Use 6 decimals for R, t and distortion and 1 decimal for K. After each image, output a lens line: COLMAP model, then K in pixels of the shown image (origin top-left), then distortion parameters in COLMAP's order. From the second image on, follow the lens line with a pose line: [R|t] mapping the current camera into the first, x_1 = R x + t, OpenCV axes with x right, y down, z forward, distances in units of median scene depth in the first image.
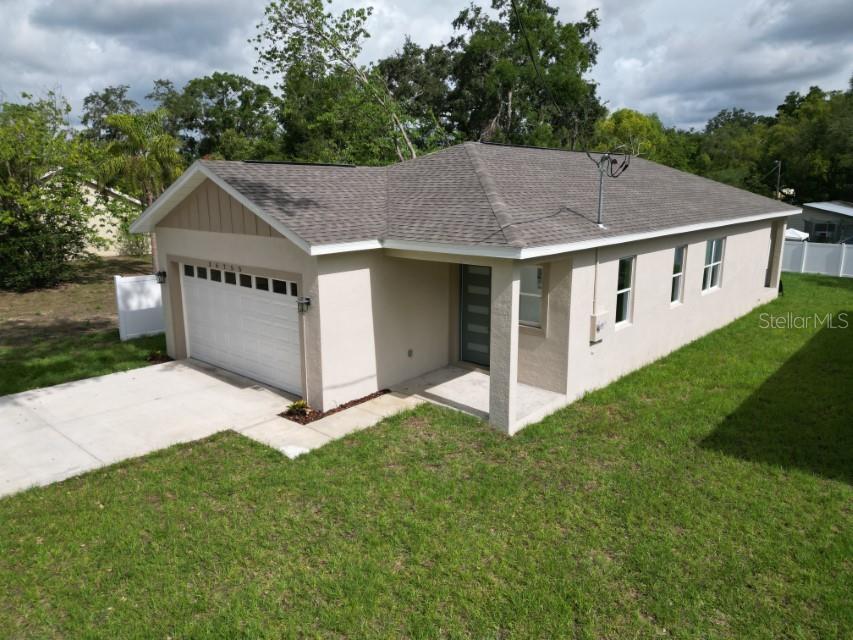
lens RADIAL K [[602.9, 0, 424.1], [0, 602.9, 319.8], [0, 0, 1]] dist [0.042568, -0.024446]
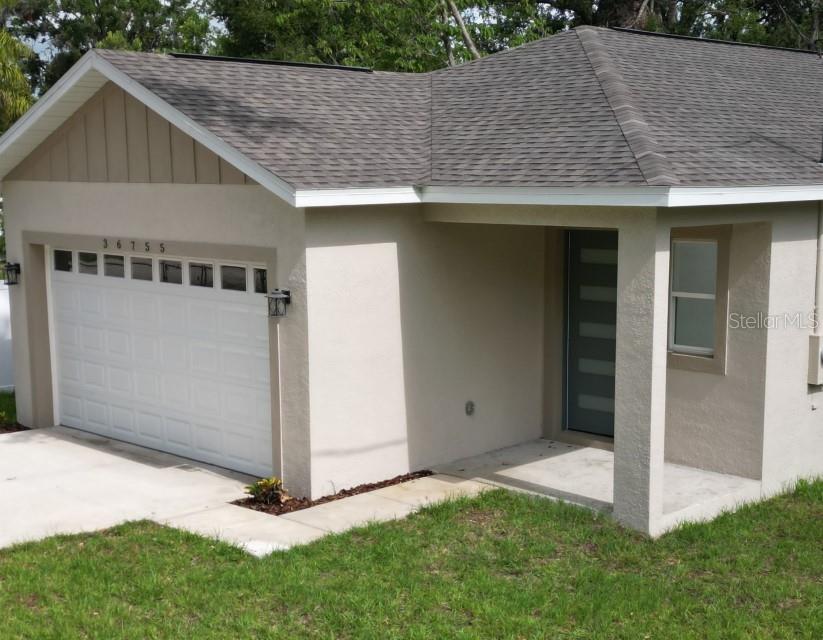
lens RADIAL K [[1283.5, 0, 436.2], [0, 1283.5, 399.5], [0, 0, 1]] dist [0.068921, 0.000000]
pose [[0.998652, 0.008062, -0.051270, 0.006032], [-0.009932, 0.999291, -0.036320, 0.098634], [0.050941, 0.036780, 0.998024, -0.158894]]
